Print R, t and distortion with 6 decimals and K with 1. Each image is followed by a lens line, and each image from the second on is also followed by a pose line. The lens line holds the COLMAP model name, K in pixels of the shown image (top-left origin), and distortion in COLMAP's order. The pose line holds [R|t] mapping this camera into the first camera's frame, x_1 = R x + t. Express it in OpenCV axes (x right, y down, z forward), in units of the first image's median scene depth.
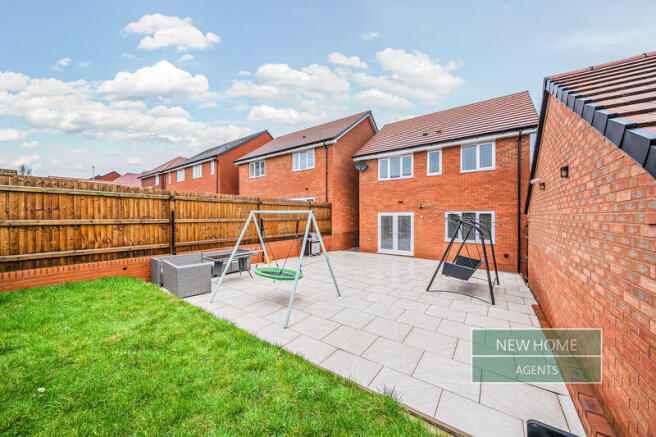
lens RADIAL K [[233.7, 0, 326.4], [0, 233.7, 225.7], [0, 0, 1]] dist [0.000642, 0.000011]
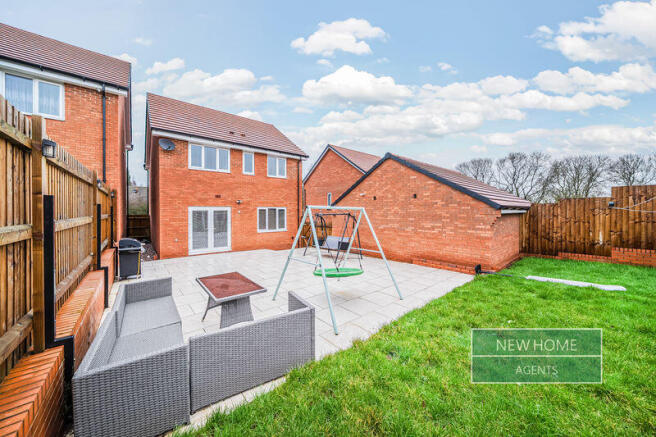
lens RADIAL K [[226.7, 0, 328.0], [0, 226.7, 218.5], [0, 0, 1]] dist [-0.000317, -0.000058]
pose [[0.260081, -0.030554, 0.965103, -0.461007], [0.035016, 0.999140, 0.022195, -0.015867], [-0.964952, 0.028021, 0.260927, 0.335244]]
